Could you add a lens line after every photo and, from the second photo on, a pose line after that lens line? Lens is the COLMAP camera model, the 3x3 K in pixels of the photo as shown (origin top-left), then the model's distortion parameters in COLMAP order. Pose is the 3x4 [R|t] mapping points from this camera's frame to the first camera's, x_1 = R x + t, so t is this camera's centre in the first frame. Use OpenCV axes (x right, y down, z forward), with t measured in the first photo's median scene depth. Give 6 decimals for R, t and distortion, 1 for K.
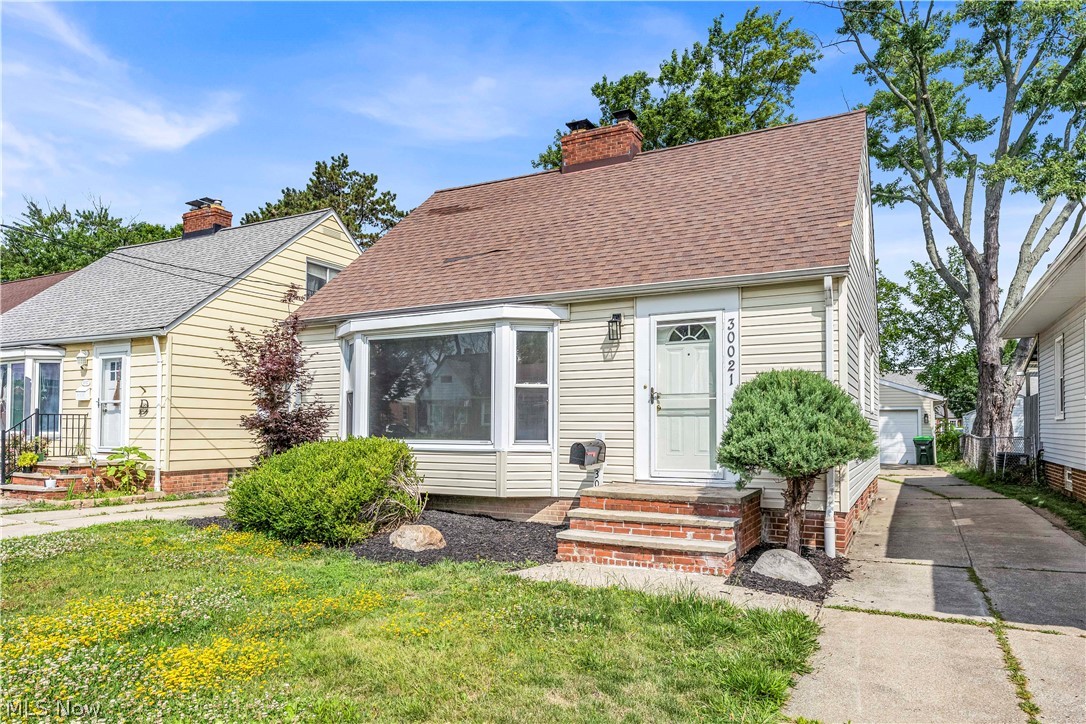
lens RADIAL K [[699.2, 0, 541.2], [0, 699.2, 356.0], [0, 0, 1]] dist [0.005160, -0.004880]
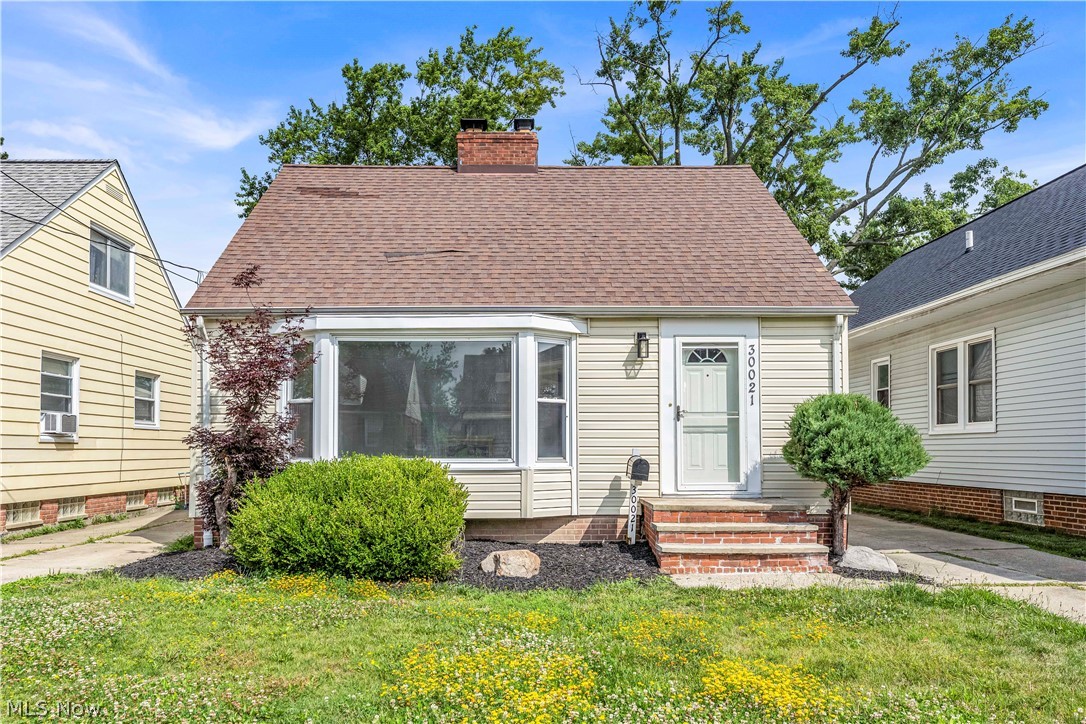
lens RADIAL K [[753.3, 0, 541.4], [0, 753.3, 369.9], [0, 0, 1]] dist [0.002798, -0.000866]
pose [[0.878799, 0.045978, 0.474972, -0.539387], [-0.044590, 0.998905, -0.014195, 0.016319], [-0.475104, -0.008704, 0.879886, 0.102695]]
